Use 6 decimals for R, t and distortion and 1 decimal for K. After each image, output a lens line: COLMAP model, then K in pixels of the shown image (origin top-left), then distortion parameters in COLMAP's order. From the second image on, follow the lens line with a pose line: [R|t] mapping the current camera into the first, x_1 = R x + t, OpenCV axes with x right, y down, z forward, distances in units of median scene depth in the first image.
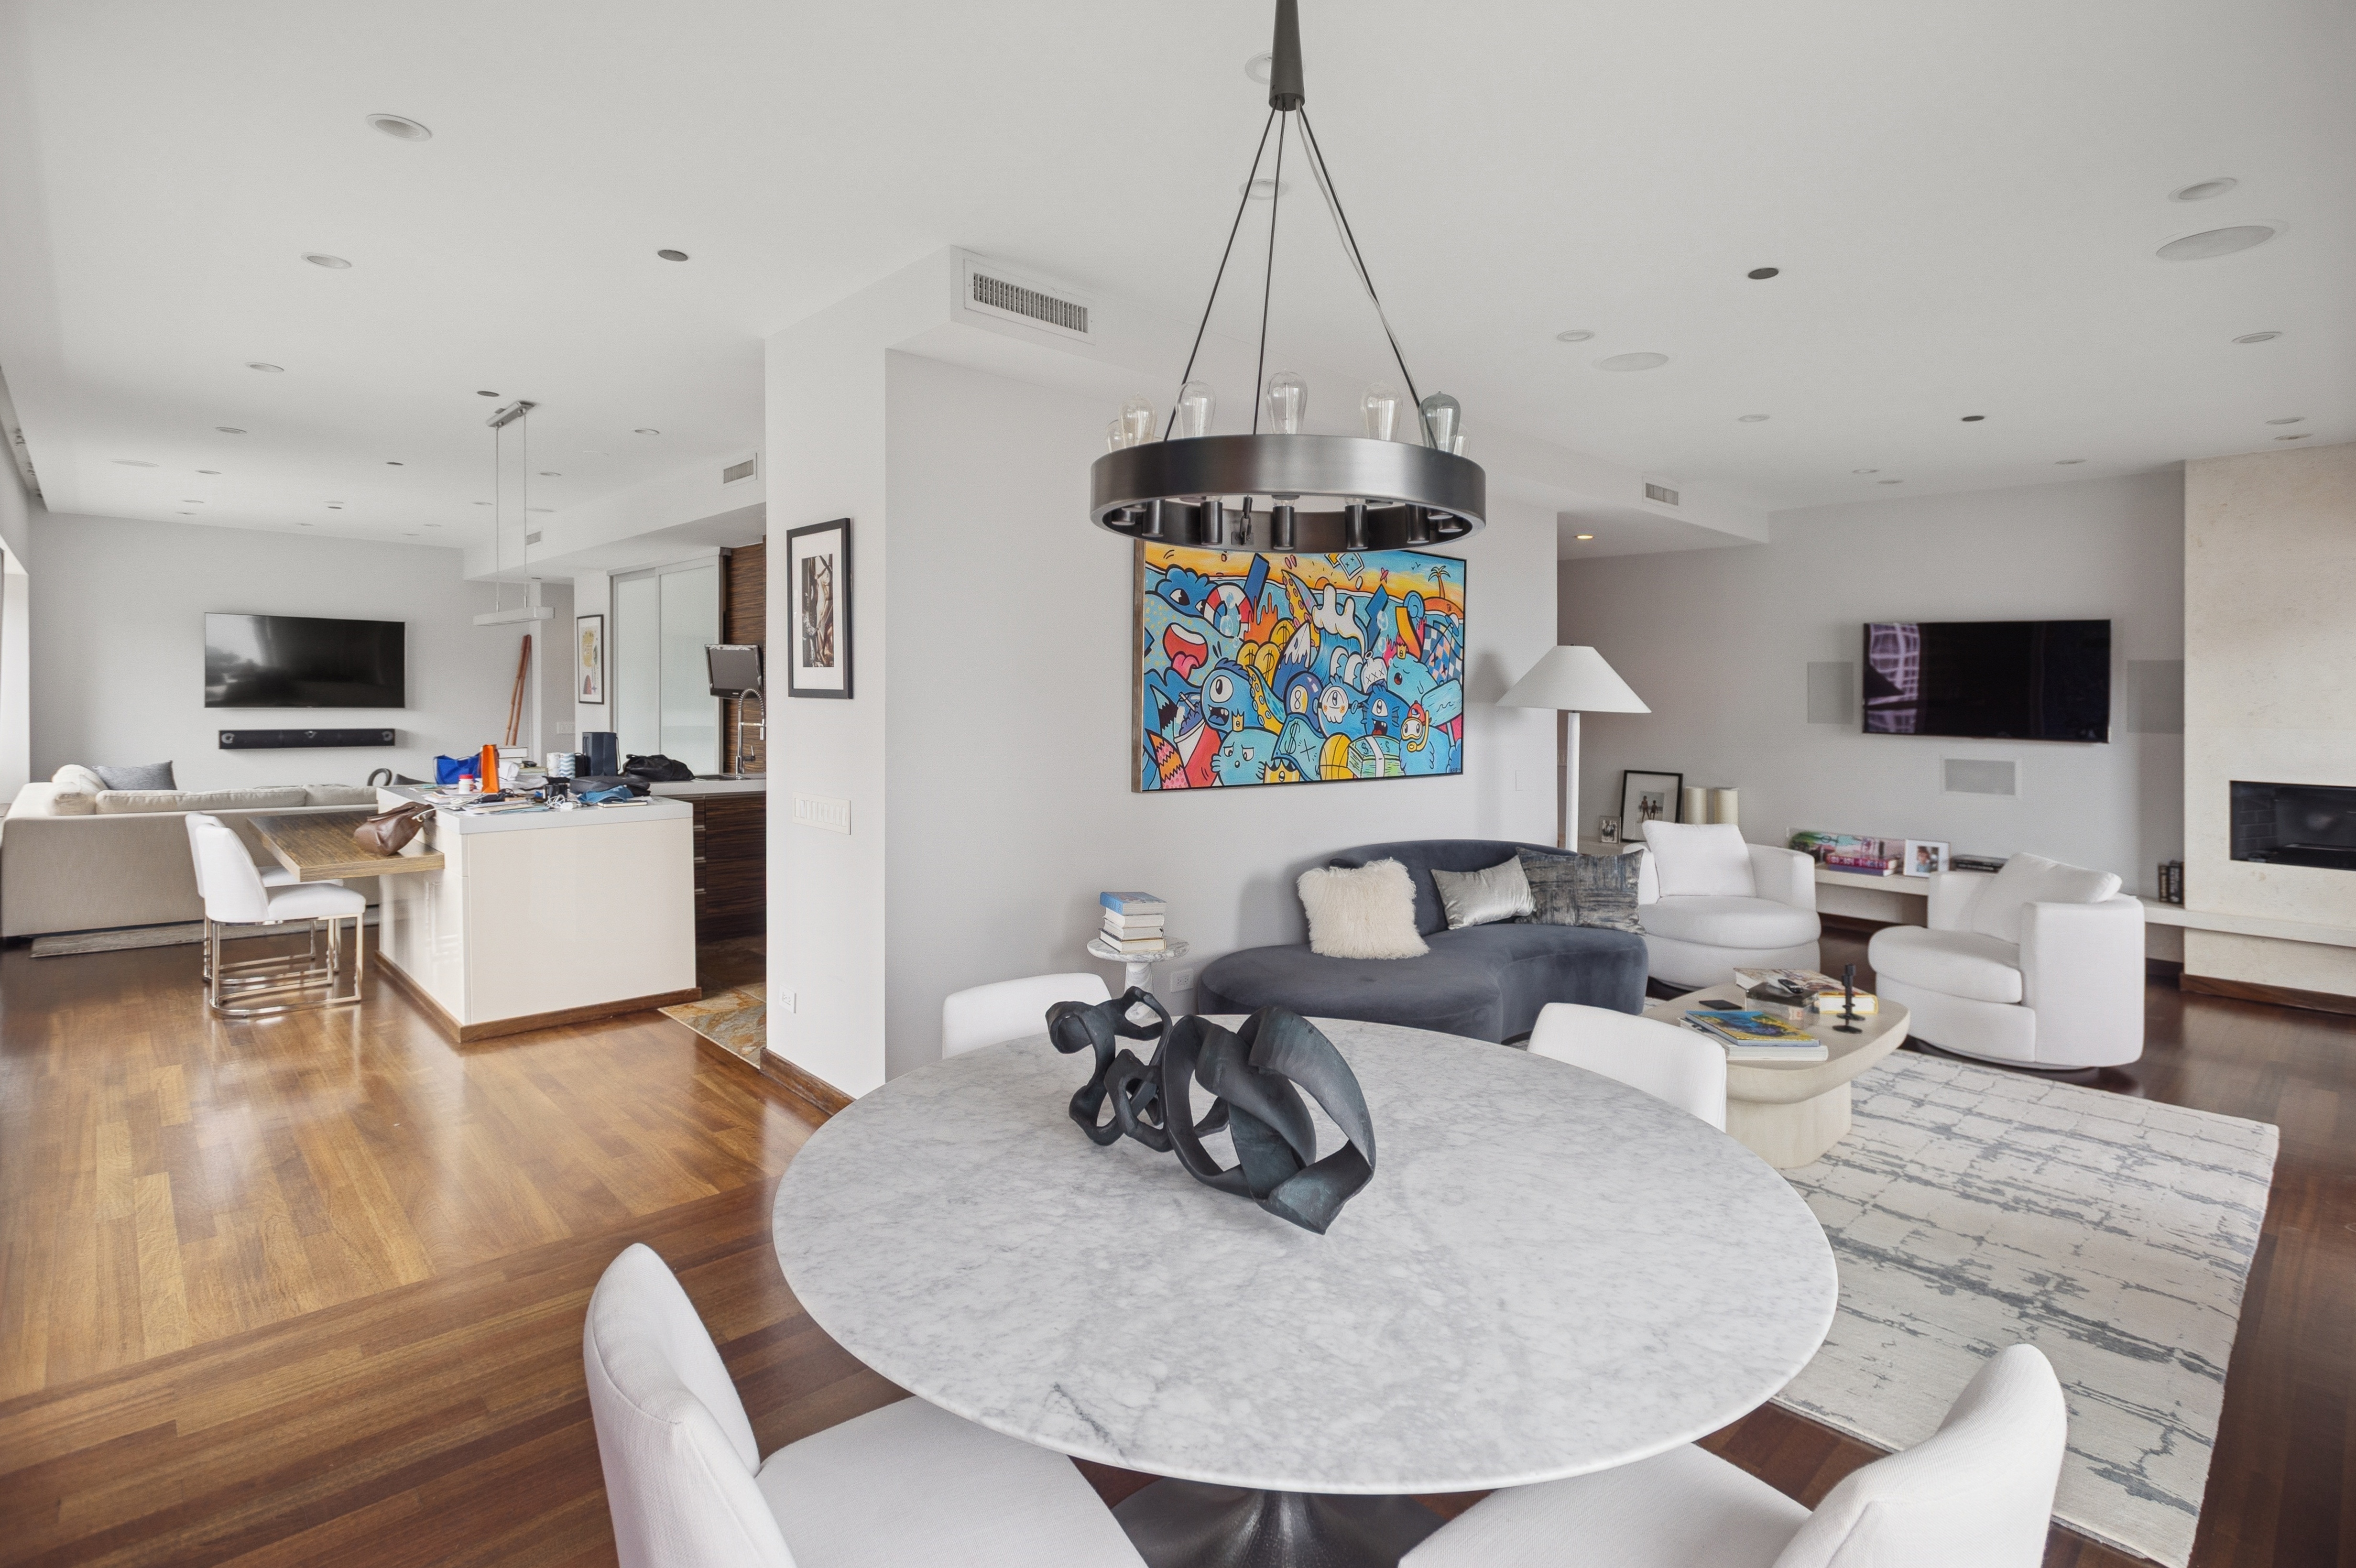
lens RADIAL K [[1118.3, 0, 1185.6], [0, 1118.3, 724.1], [0, 0, 1]] dist [0.002143, -0.000575]
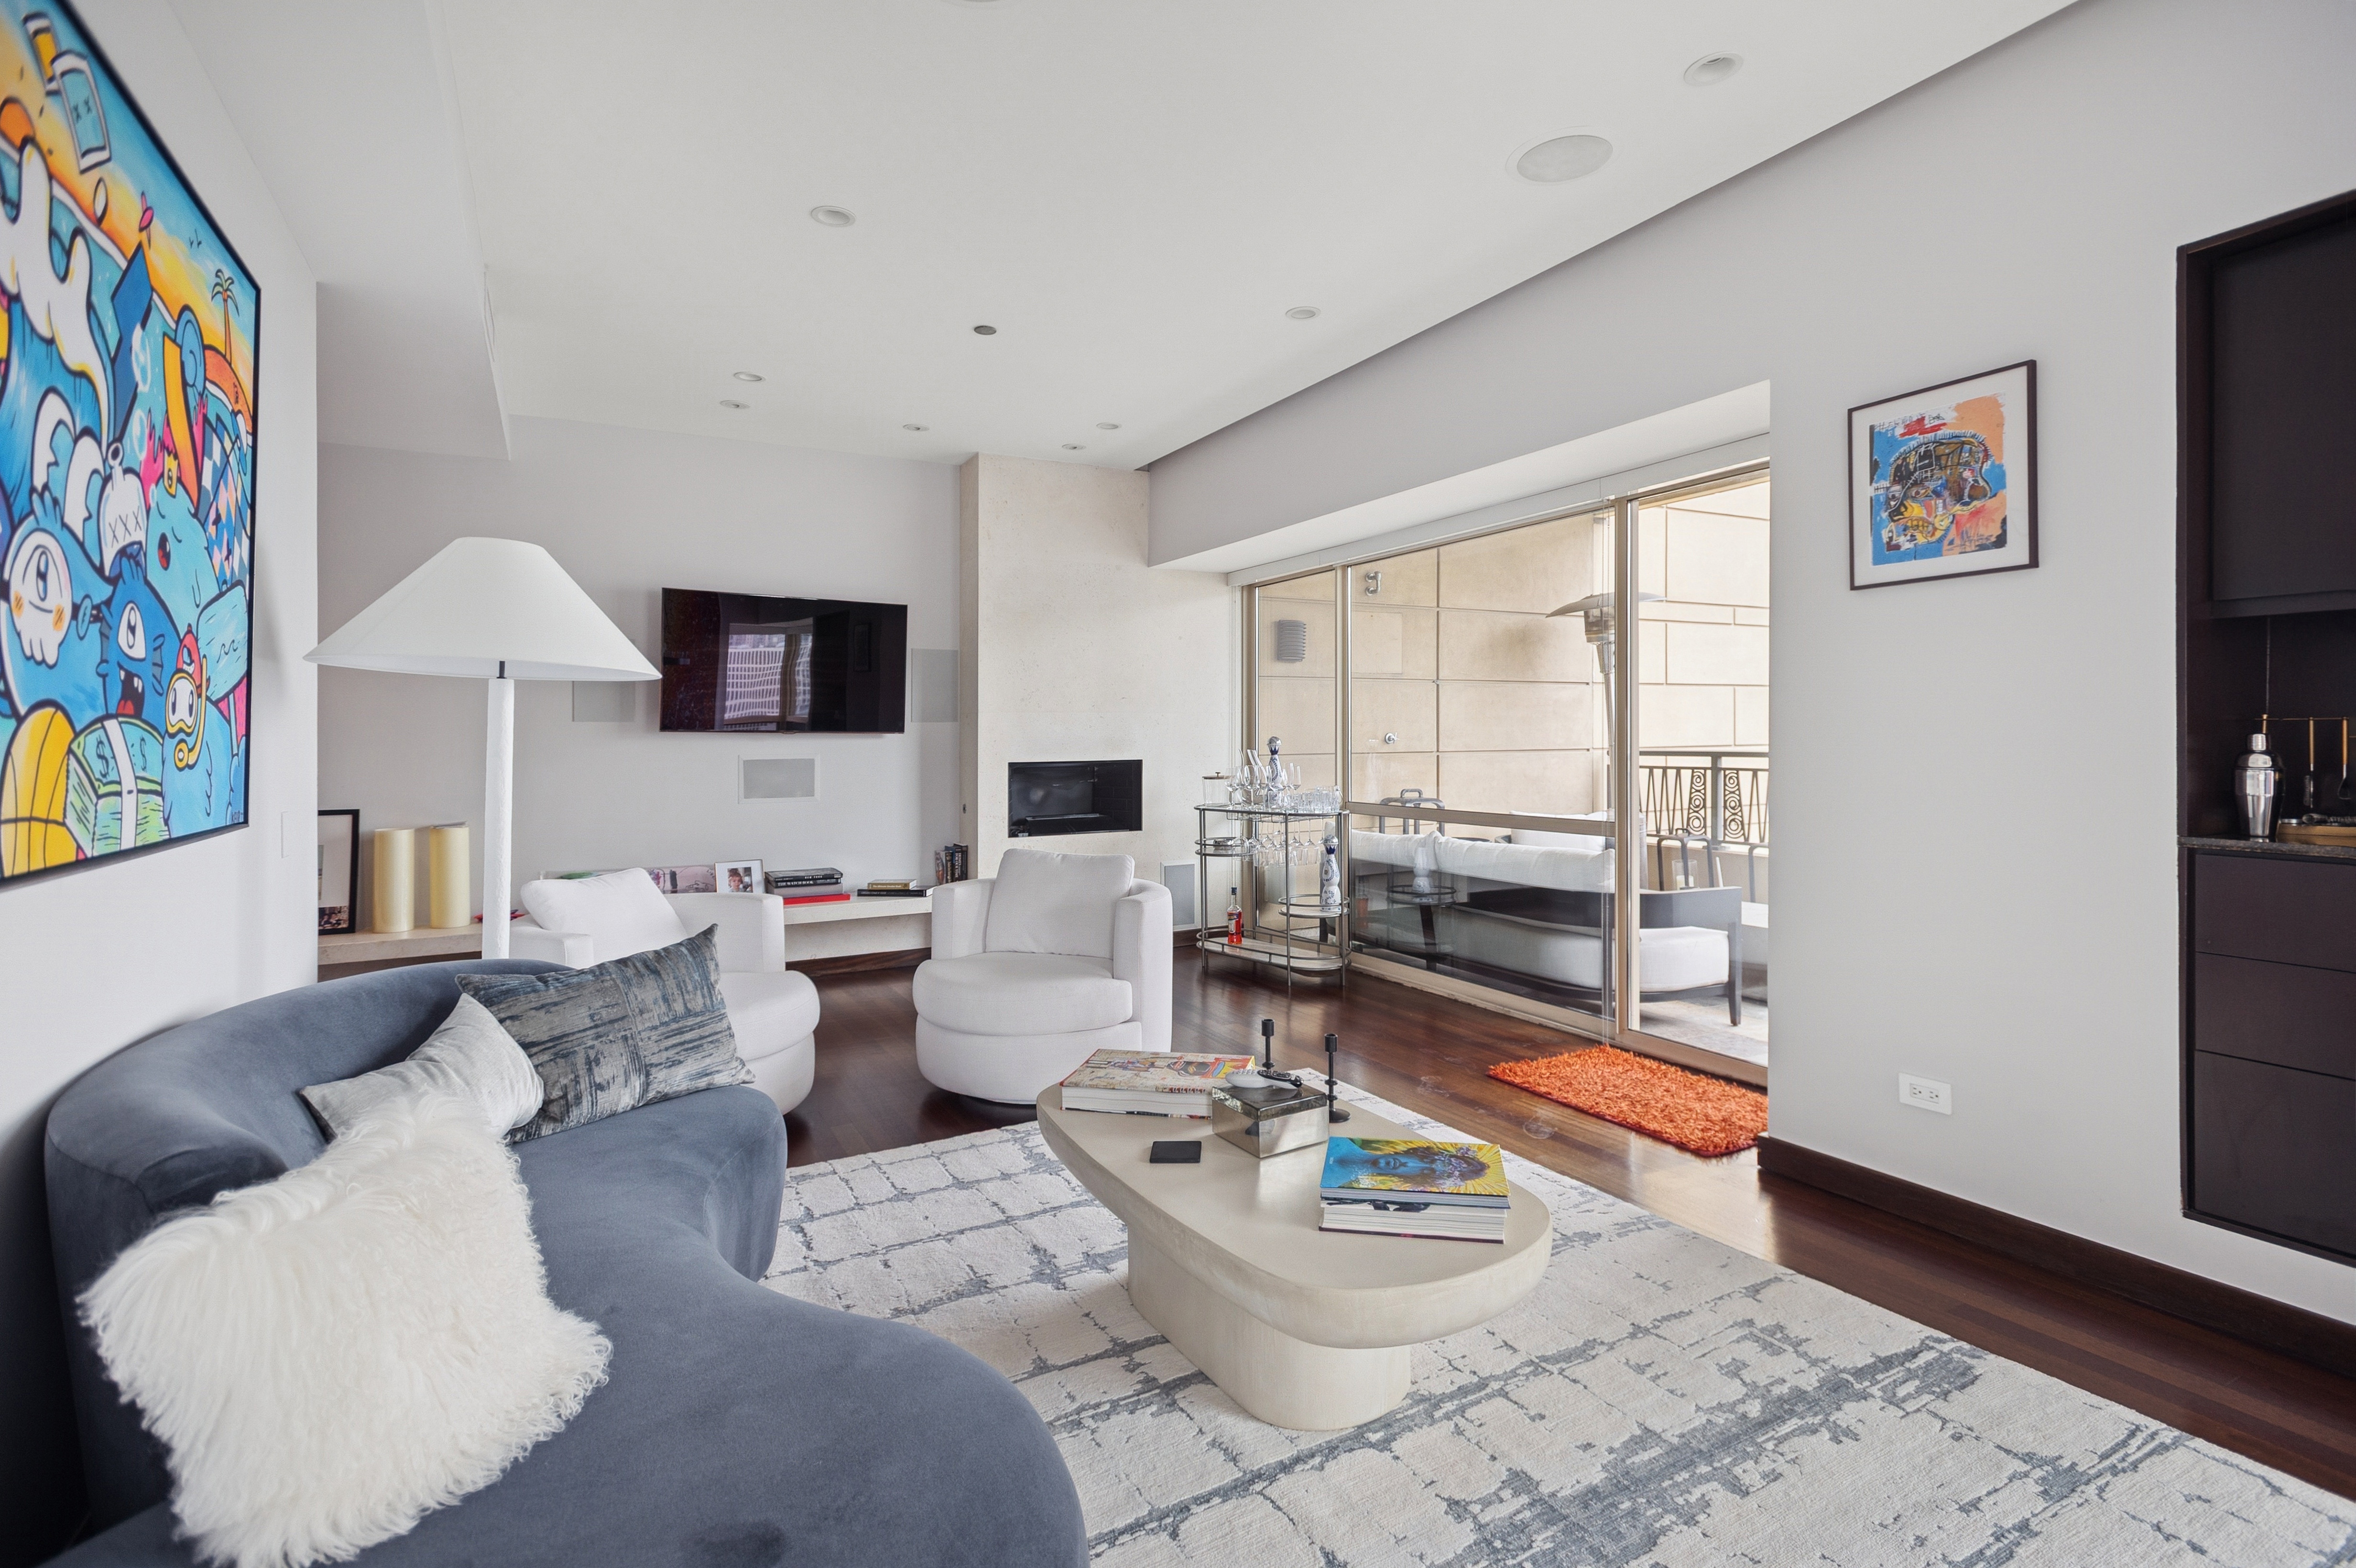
lens RADIAL K [[1118.3, 0, 1185.6], [0, 1118.3, 724.1], [0, 0, 1]] dist [0.002143, -0.000575]
pose [[0.259976, -0.008466, 0.965578, -0.056963], [0.037146, 0.999309, -0.001239, 0.023691], [-0.964900, 0.036190, 0.260111, 0.633041]]
